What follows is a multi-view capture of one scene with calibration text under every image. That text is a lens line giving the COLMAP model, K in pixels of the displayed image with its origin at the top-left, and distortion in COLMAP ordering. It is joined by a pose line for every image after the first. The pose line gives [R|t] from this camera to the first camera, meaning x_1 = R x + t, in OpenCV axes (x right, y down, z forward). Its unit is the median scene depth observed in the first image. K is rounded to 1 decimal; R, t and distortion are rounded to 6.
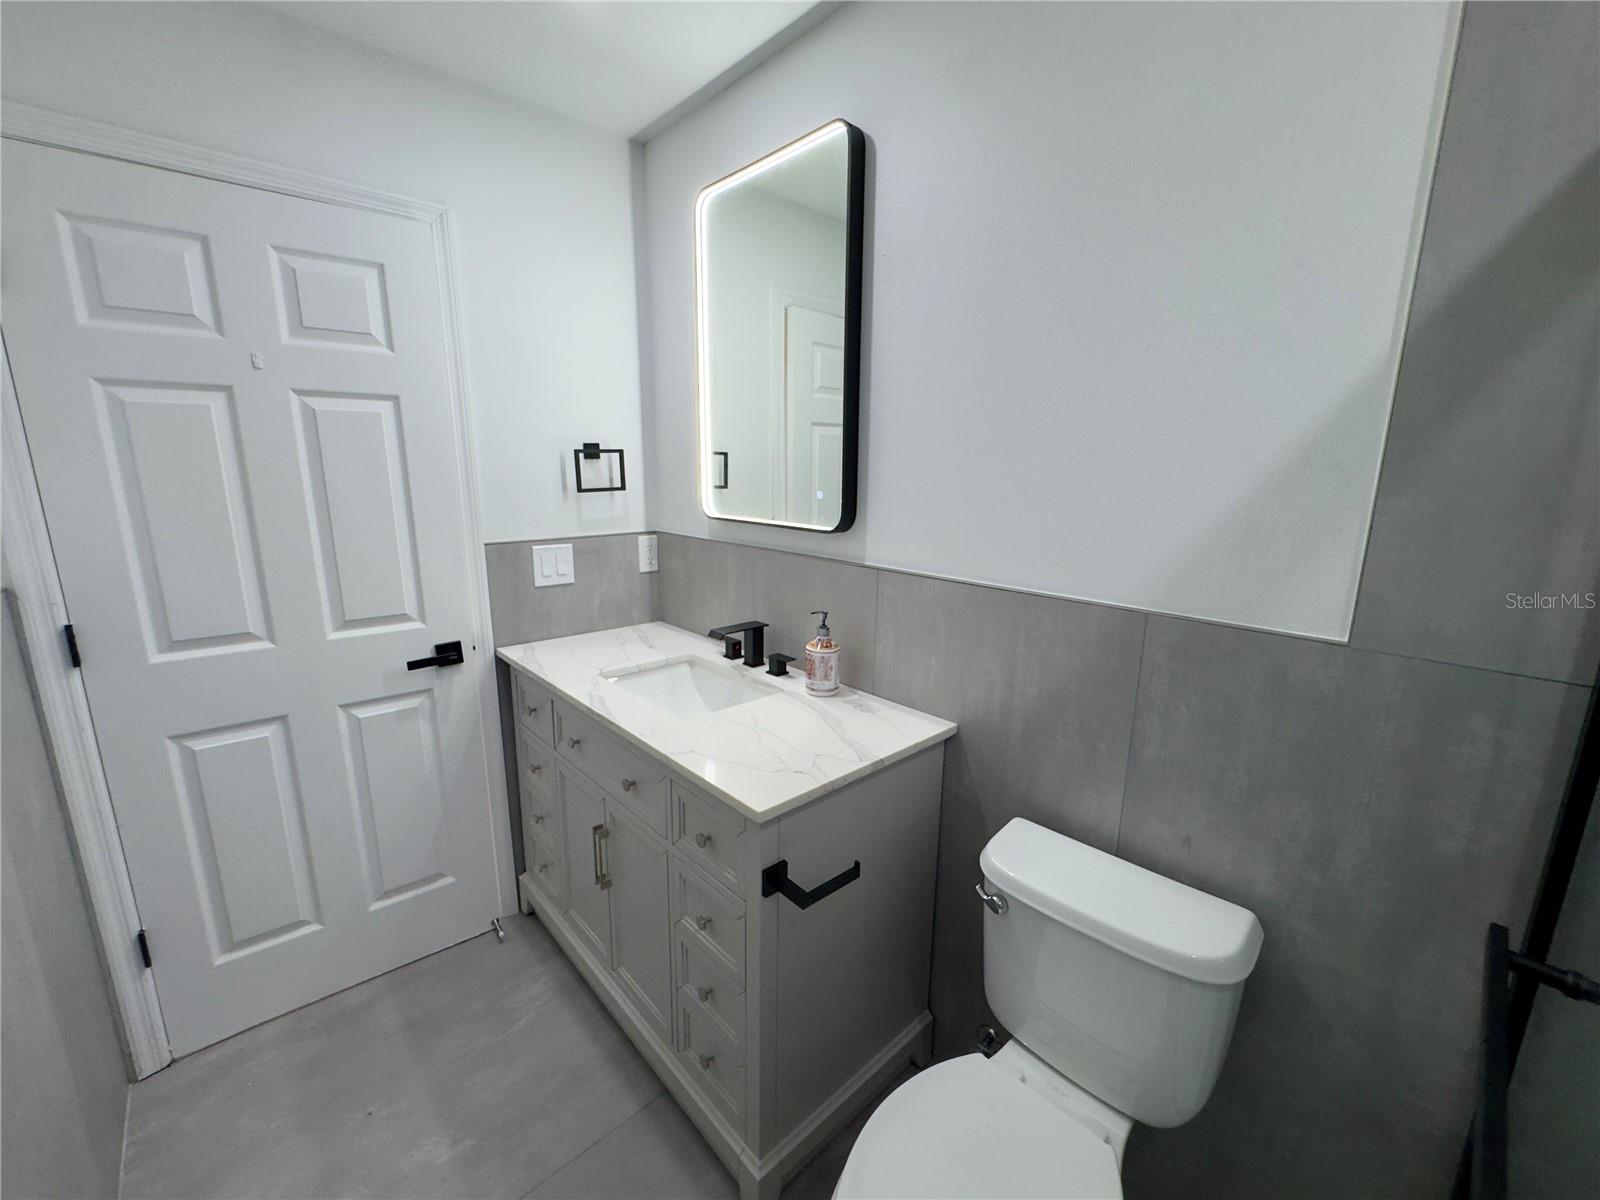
lens RADIAL K [[636.3, 0, 800.0], [0, 636.3, 600.0], [0, 0, 1]] dist [-0.023568, 0.000004]
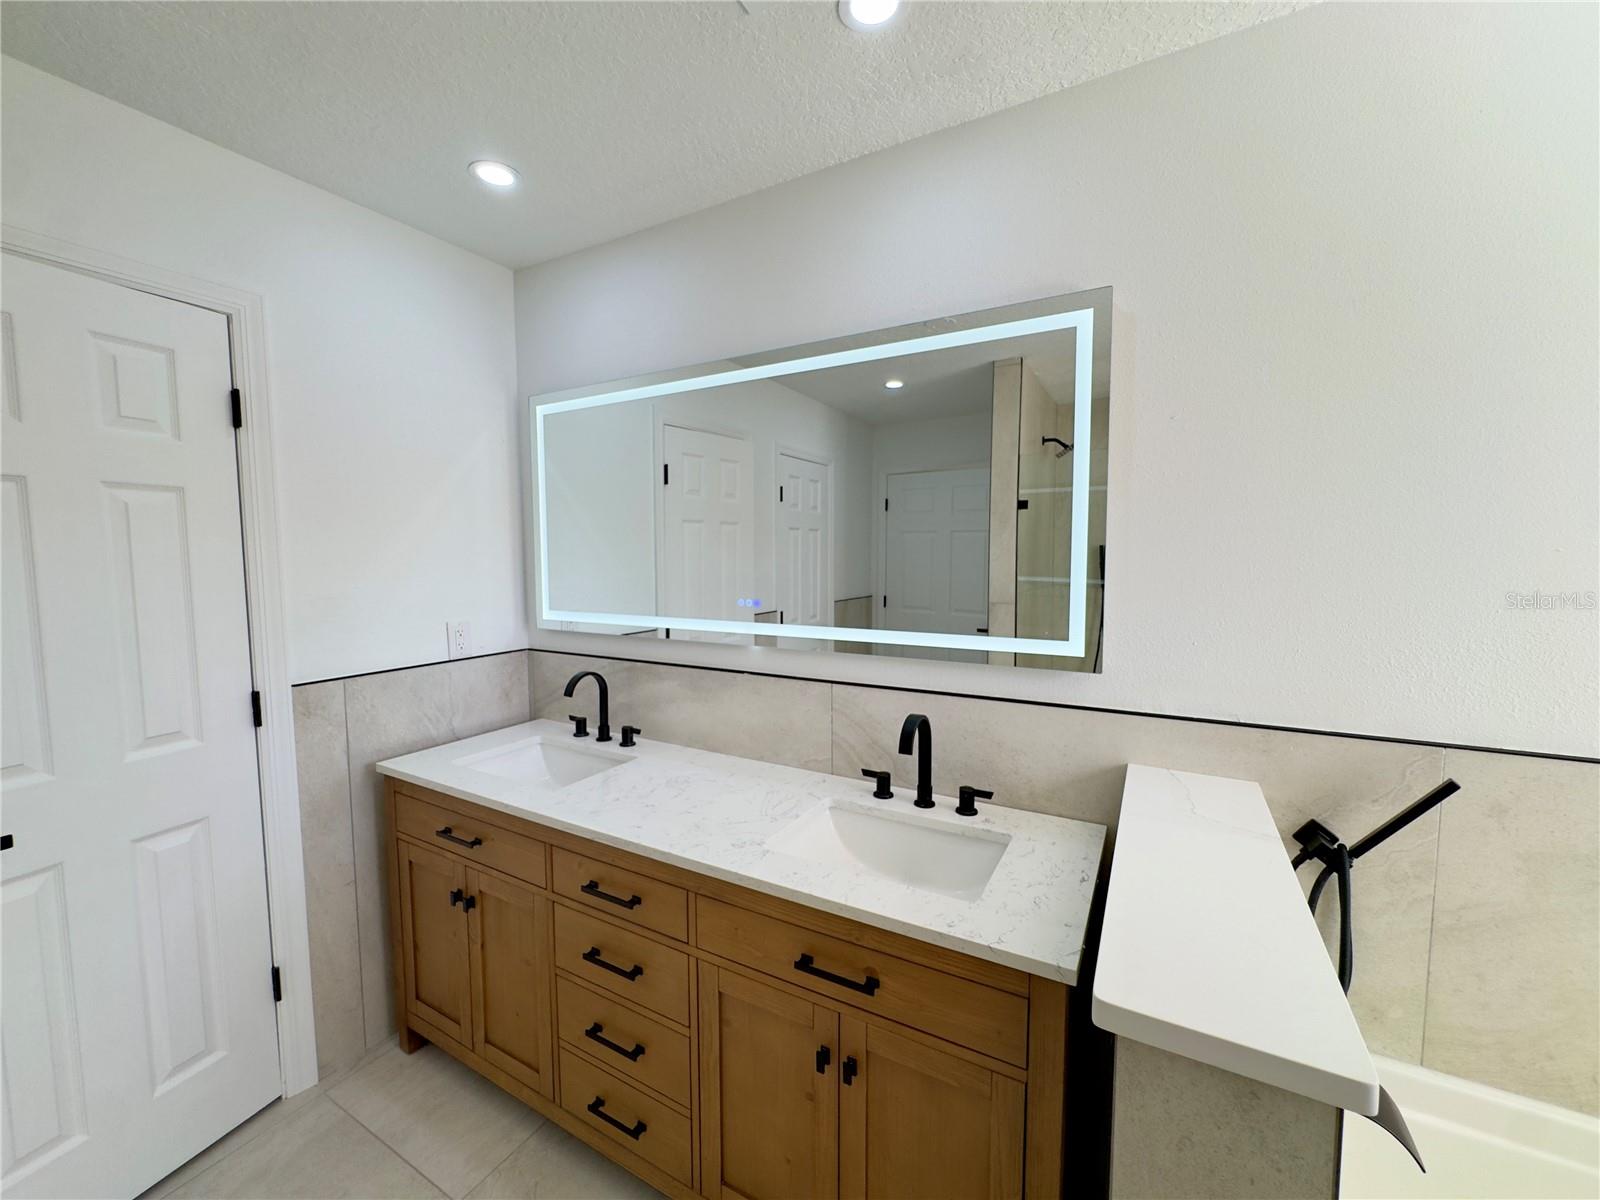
lens RADIAL K [[645.4, 0, 800.0], [0, 645.4, 600.0], [0, 0, 1]] dist [-0.006418, 0.000042]
pose [[0.926387, -0.046617, 0.373675, -0.168936], [0.096915, 0.988397, -0.116959, 0.030706], [-0.363887, 0.144565, 0.920156, -0.151831]]
